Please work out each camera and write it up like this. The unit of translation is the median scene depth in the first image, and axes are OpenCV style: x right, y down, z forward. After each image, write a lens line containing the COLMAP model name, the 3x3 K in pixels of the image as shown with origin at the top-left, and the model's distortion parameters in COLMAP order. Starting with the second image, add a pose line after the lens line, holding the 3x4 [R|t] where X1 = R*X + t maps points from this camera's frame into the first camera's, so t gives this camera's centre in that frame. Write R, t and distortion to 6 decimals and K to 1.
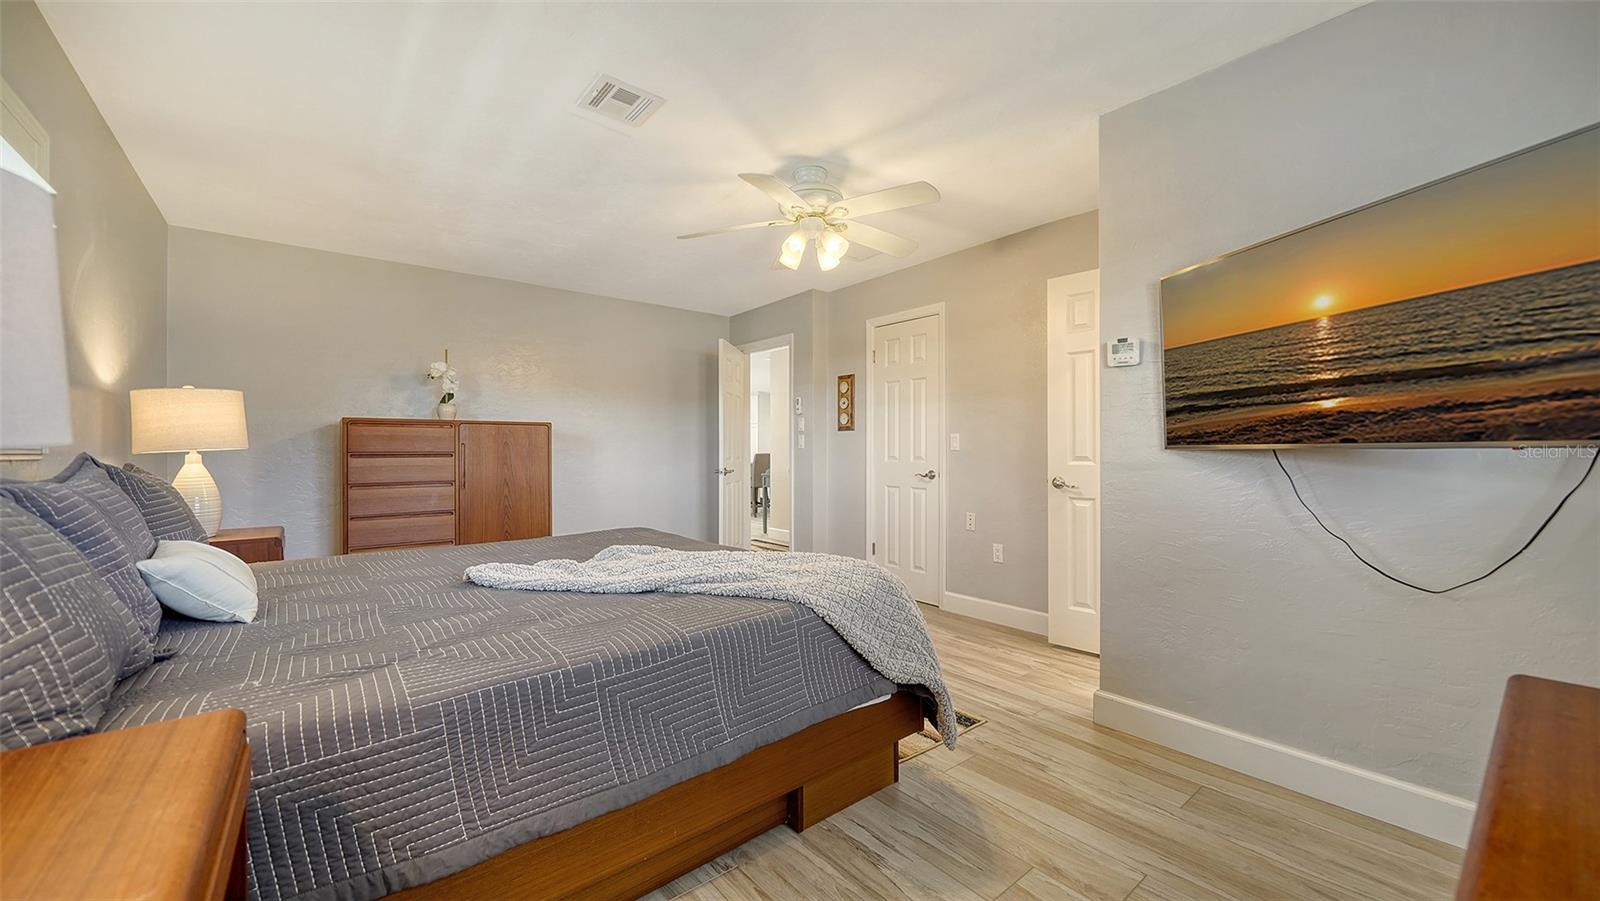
lens RADIAL K [[604.3, 0, 800.0], [0, 604.3, 450.5], [0, 0, 1]] dist [-0.002833, -0.000190]
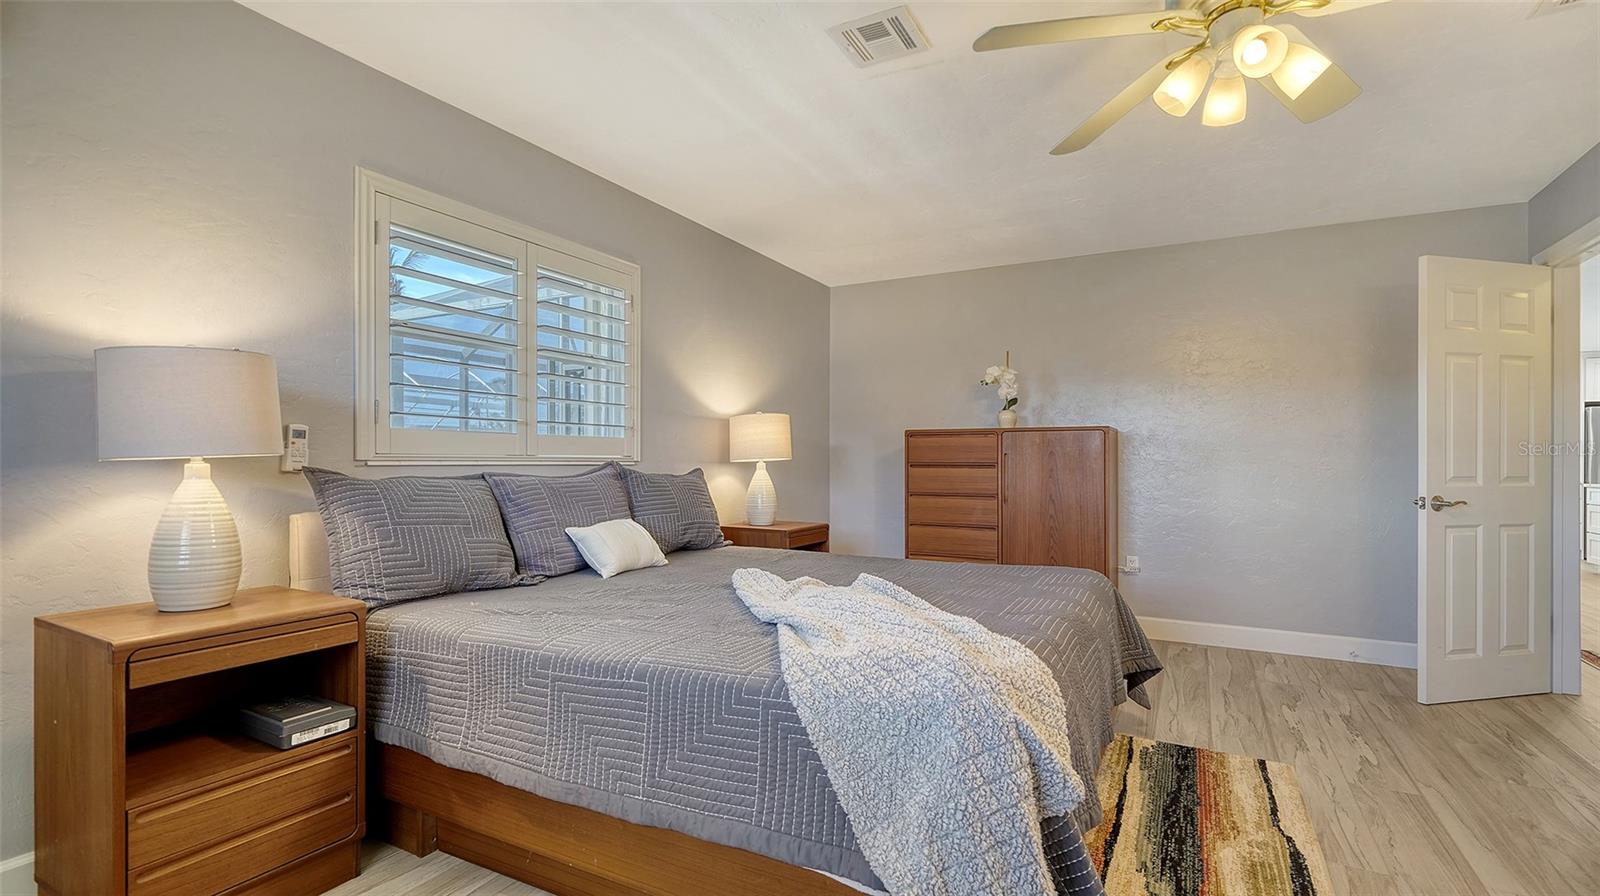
lens RADIAL K [[723.6, 0, 794.9], [0, 723.6, 457.4], [0, 0, 1]] dist [0.004076, 0.000260]
pose [[0.367570, -0.002405, -0.929993, 0.505764], [-0.004284, 0.999982, -0.004279, -0.000040], [0.929986, 0.005557, 0.367553, 0.452724]]
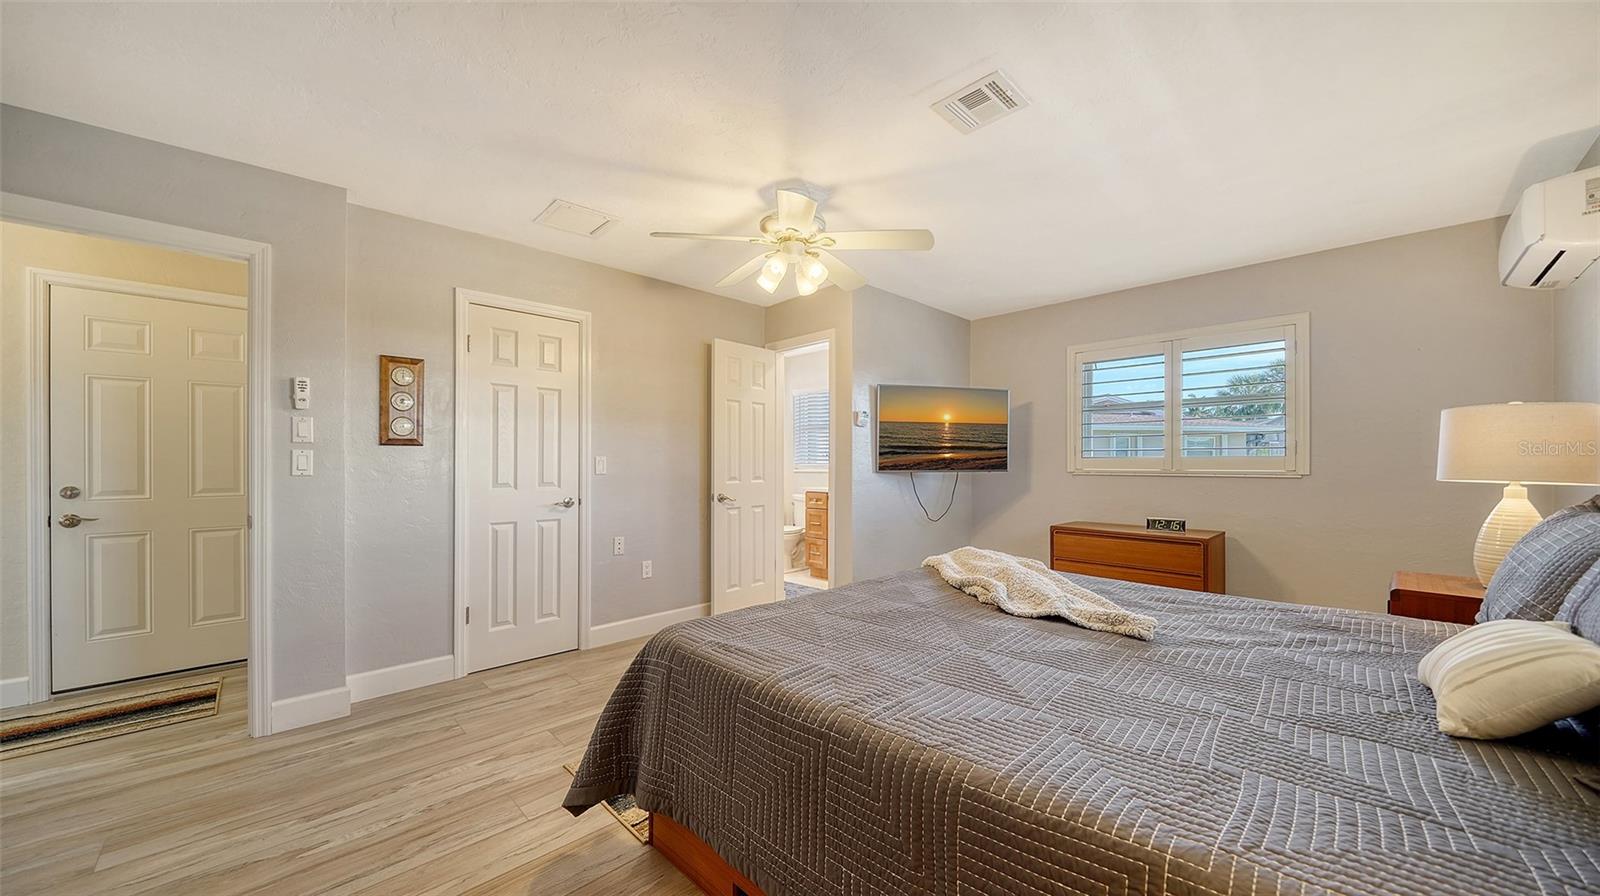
lens RADIAL K [[561.5, 0, 798.7], [0, 561.5, 465.8], [0, 0, 1]] dist [0.000242, 0.000004]
pose [[-0.082137, -0.004801, 0.996609, -0.978183], [0.000583, 0.999988, 0.004866, -0.026380], [-0.996621, 0.000981, -0.082133, 1.160494]]
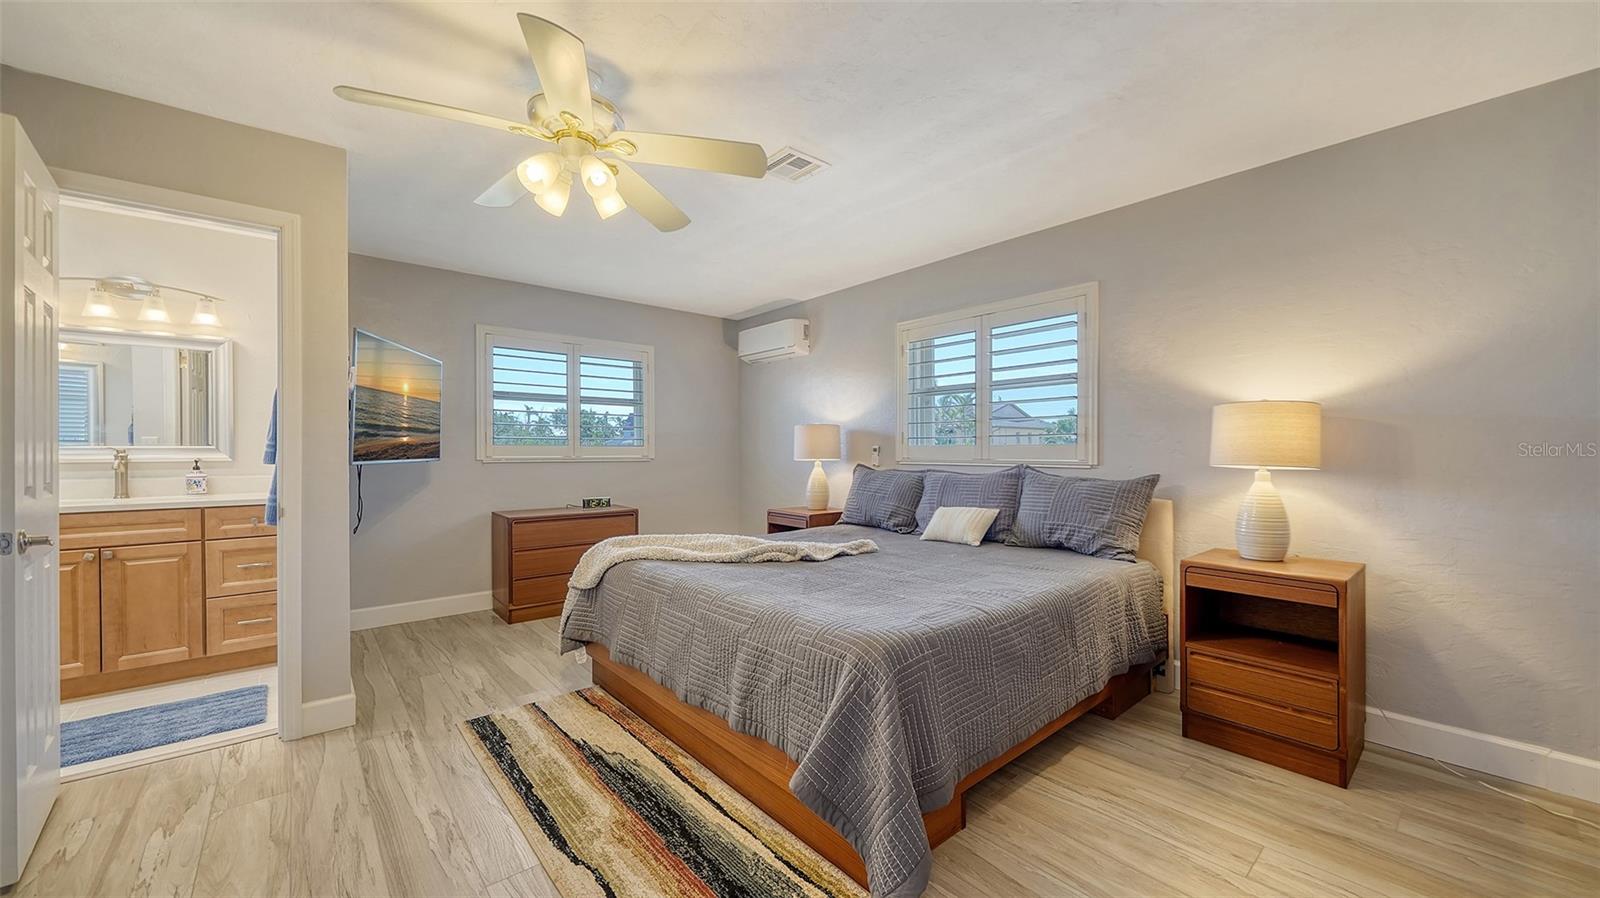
lens RADIAL K [[604.3, 0, 800.0], [0, 604.3, 449.0], [0, 0, 1]] dist [-0.002833, -0.000190]
pose [[-0.999917, -0.000645, -0.012865, -0.249071], [-0.000635, 1.000000, -0.000760, -0.027375], [0.012866, -0.000751, -0.999917, 1.866242]]
